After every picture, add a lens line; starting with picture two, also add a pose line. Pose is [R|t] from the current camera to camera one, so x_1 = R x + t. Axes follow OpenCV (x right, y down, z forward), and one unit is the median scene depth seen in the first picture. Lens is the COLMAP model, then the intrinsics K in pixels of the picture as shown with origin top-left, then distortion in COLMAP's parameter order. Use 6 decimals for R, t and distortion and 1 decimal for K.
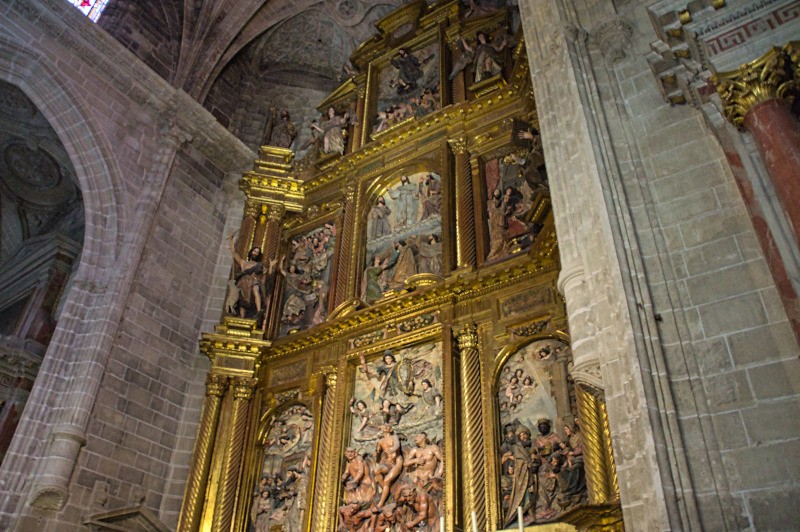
lens RADIAL K [[615.7, 0, 400.0], [0, 615.7, 266.0], [0, 0, 1]] dist [-0.157058, 0.001517]
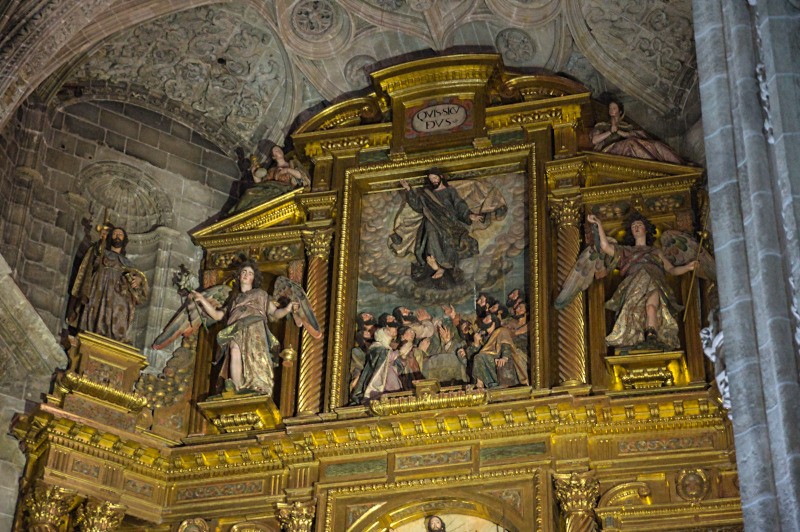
lens RADIAL K [[1830.3, 0, 400.0], [0, 1830.3, 266.0], [0, 0, 1]] dist [0.330823, 0.113799]
pose [[0.937169, 0.210577, 0.278158, -0.379545], [-0.201197, 0.977575, -0.062190, -0.205702], [-0.285016, 0.002318, 0.958520, -0.269587]]
